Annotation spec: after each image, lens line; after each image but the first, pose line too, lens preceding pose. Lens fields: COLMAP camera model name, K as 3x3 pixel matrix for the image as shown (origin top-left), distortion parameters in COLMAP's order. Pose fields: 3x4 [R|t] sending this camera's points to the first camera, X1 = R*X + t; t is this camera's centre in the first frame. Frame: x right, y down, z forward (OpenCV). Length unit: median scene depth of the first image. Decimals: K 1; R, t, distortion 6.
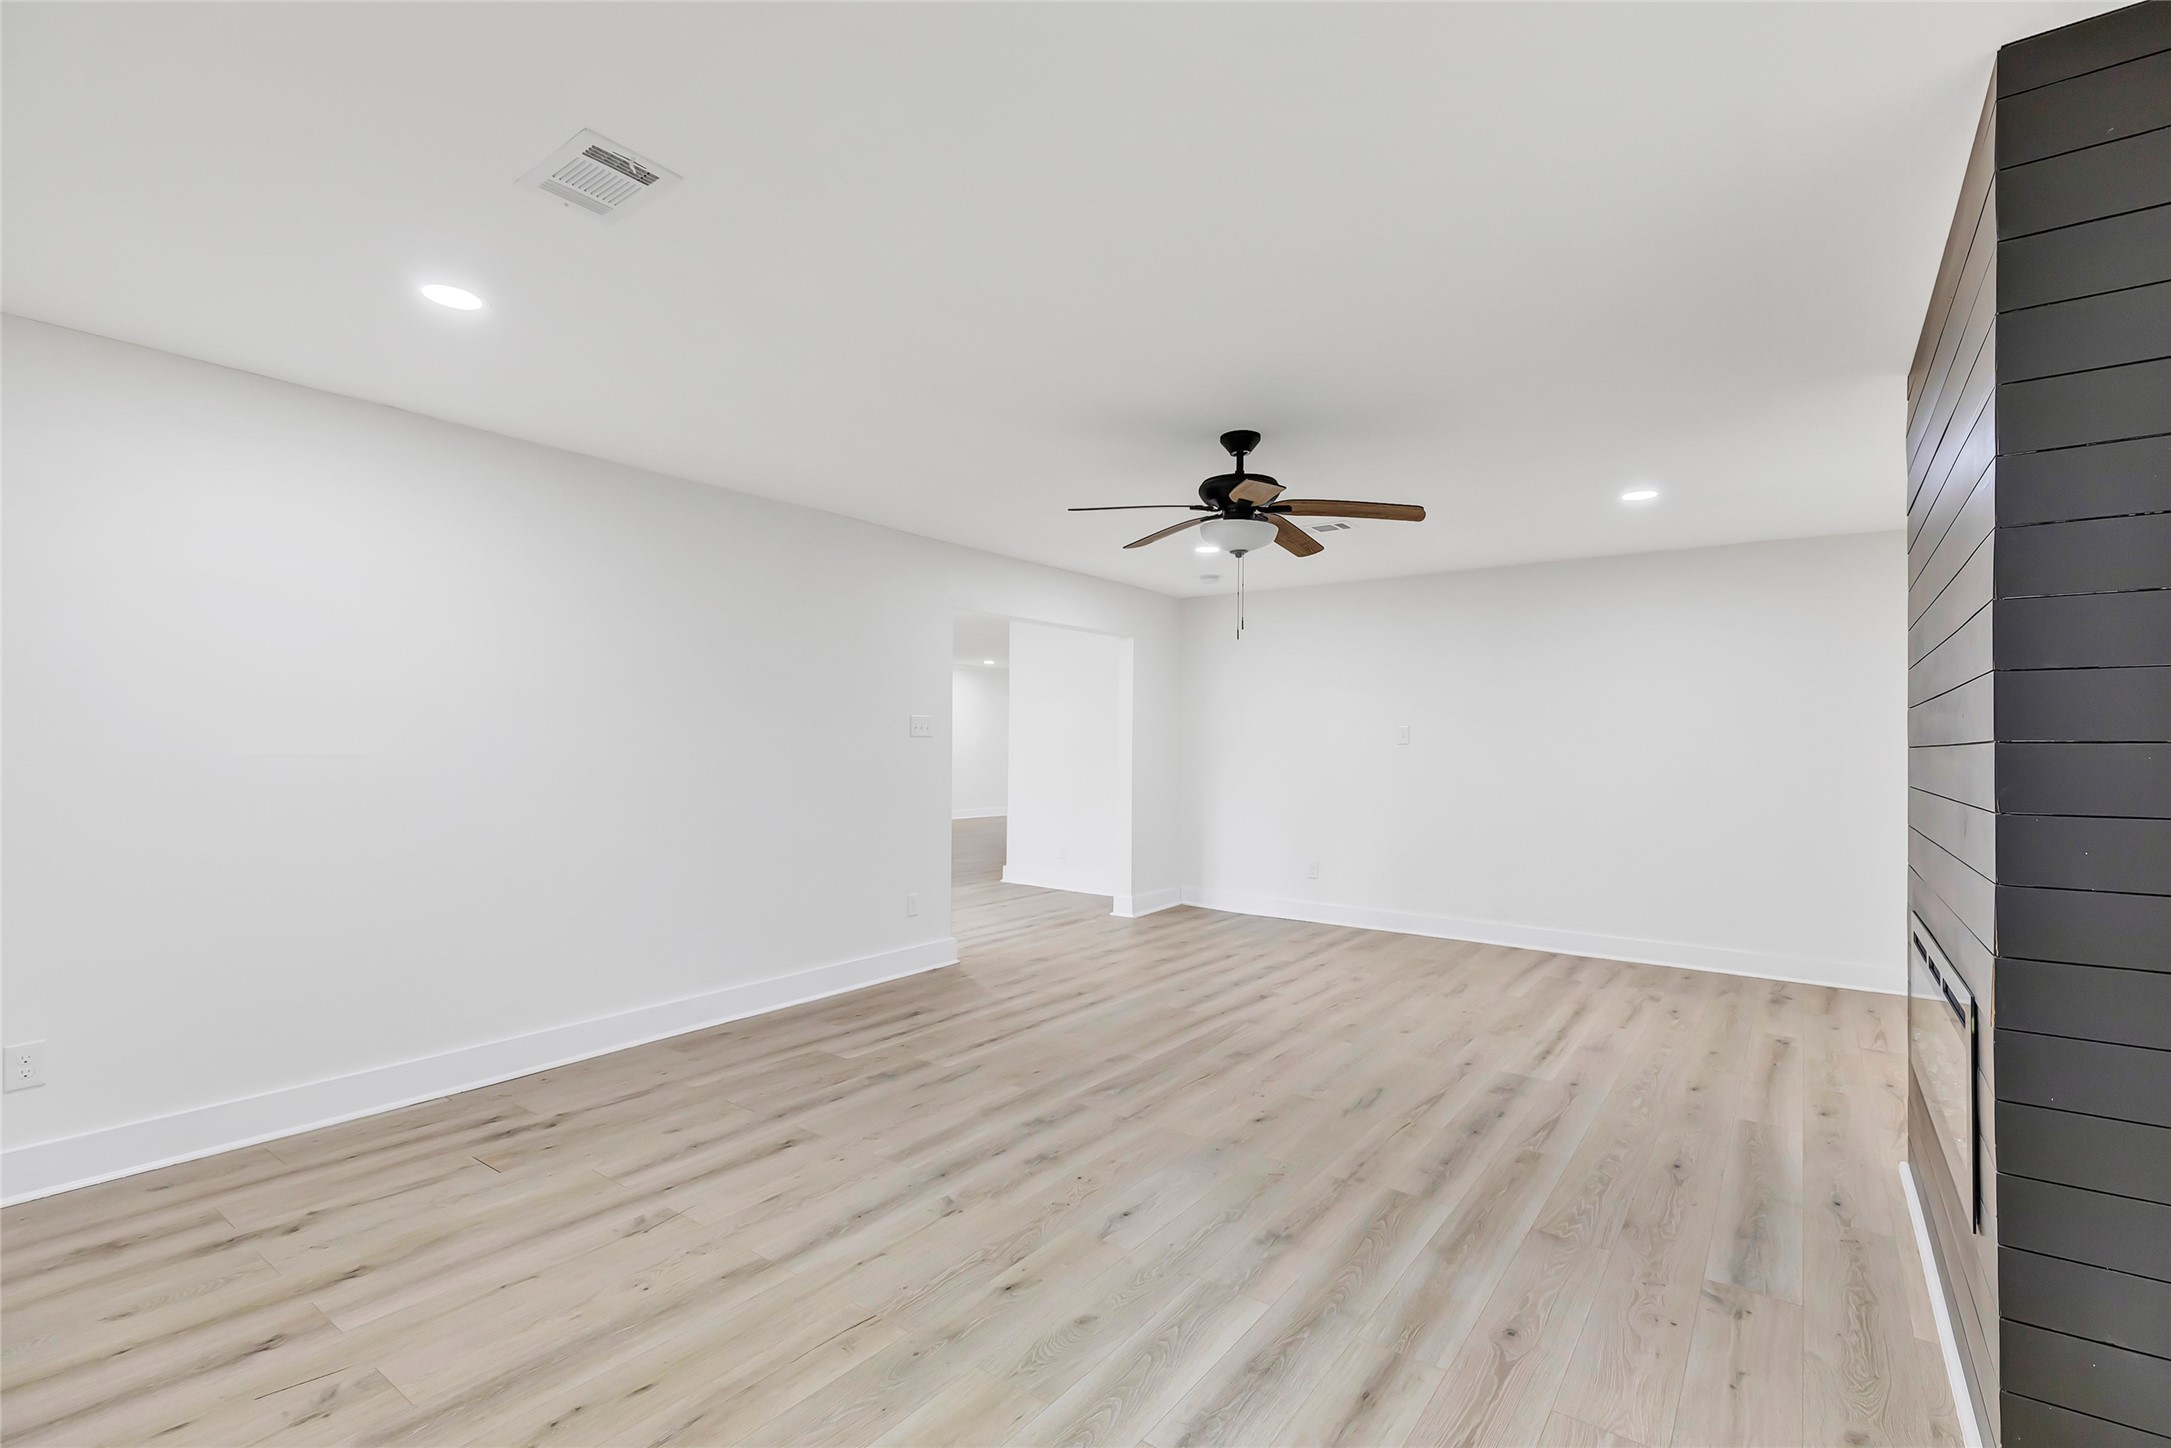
lens RADIAL K [[990.5, 0, 1084.1], [0, 990.5, 727.6], [0, 0, 1]] dist [-0.000838, 0.000029]
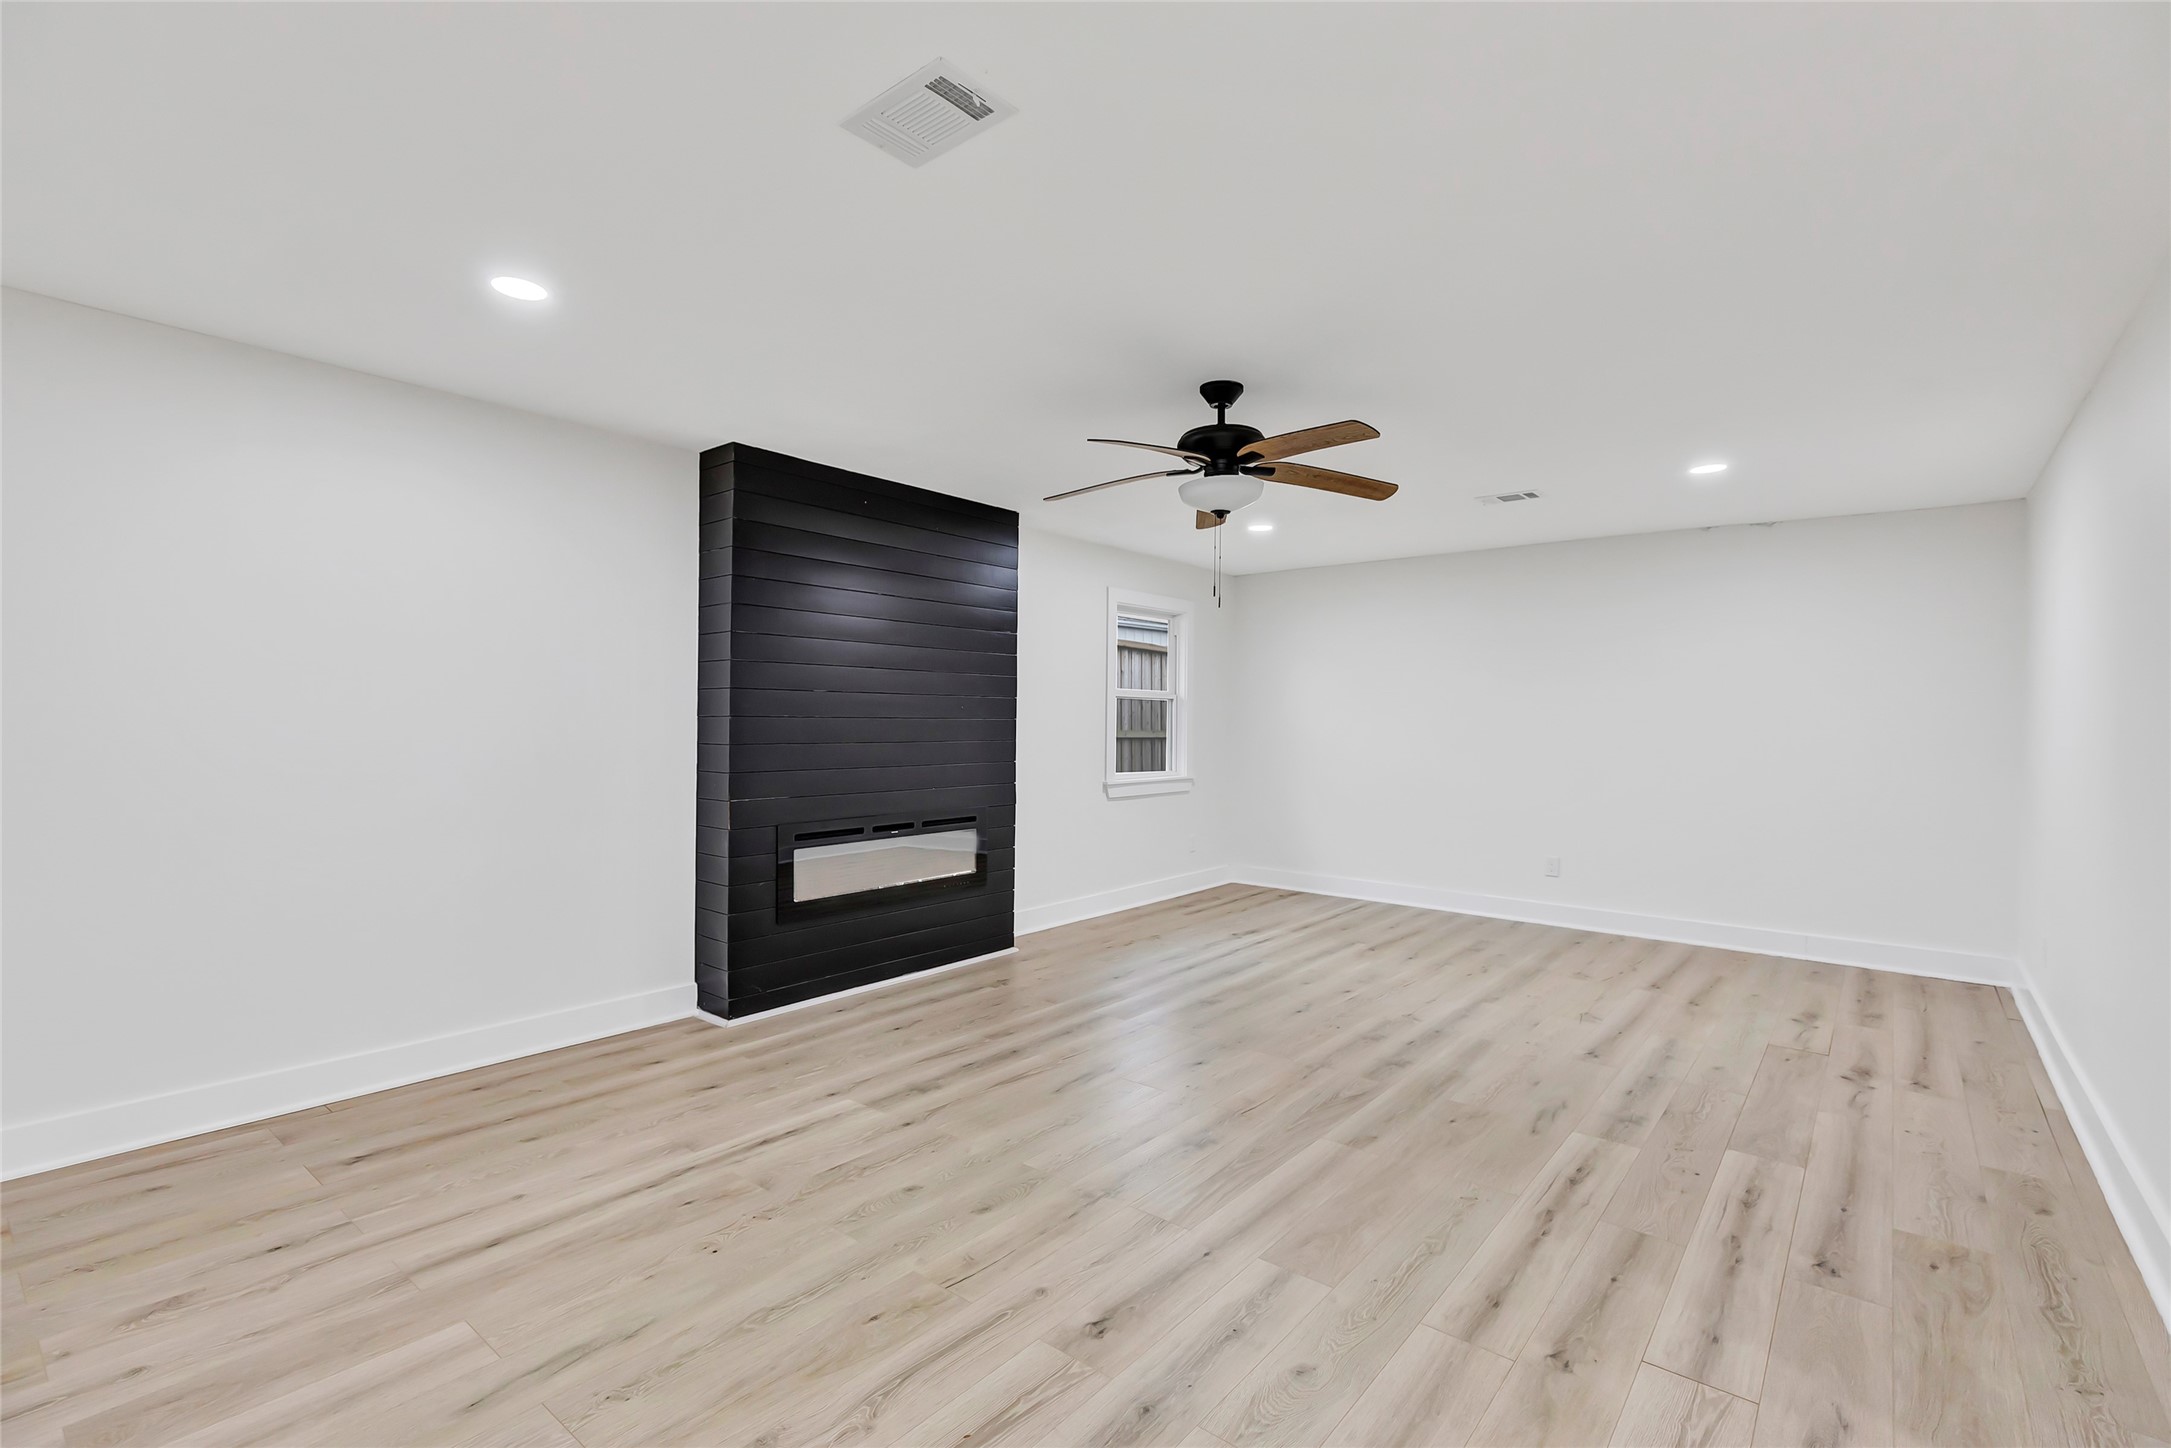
lens RADIAL K [[990.5, 0, 1087.7], [0, 990.5, 727.1], [0, 0, 1]] dist [-0.000838, 0.000029]
pose [[-0.998574, -0.017061, 0.050579, 0.235698], [-0.017796, 0.999742, -0.014116, 0.039060], [-0.050325, -0.014996, -0.998620, 1.979529]]
